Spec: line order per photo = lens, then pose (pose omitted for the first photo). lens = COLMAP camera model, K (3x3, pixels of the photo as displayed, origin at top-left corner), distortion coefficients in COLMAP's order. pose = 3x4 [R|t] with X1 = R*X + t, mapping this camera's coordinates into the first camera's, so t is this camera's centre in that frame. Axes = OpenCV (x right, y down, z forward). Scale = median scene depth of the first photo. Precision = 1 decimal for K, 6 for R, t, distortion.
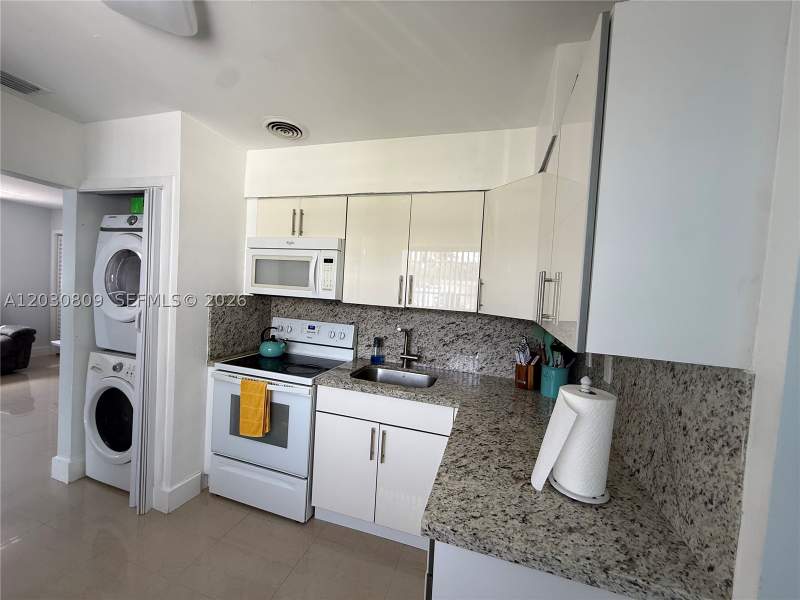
lens RADIAL K [[321.5, 0, 400.0], [0, 321.5, 300.0], [0, 0, 1]] dist [-0.001115, -0.000035]
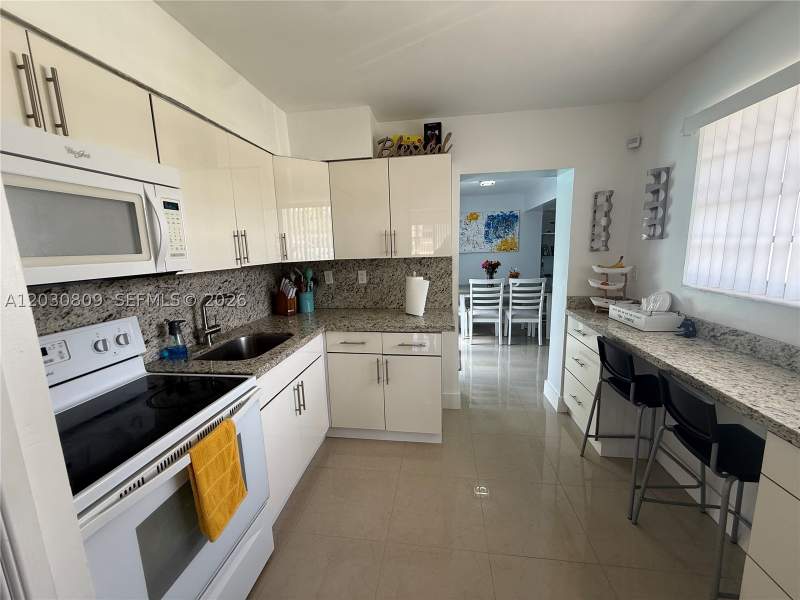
lens RADIAL K [[321.5, 0, 400.0], [0, 321.5, 300.0], [0, 0, 1]] dist [-0.001115, -0.000035]
pose [[-0.172632, -0.214631, 0.961318, -0.885940], [0.053190, 0.972515, 0.226682, -0.063781], [-0.983549, 0.090265, -0.156471, 0.681264]]
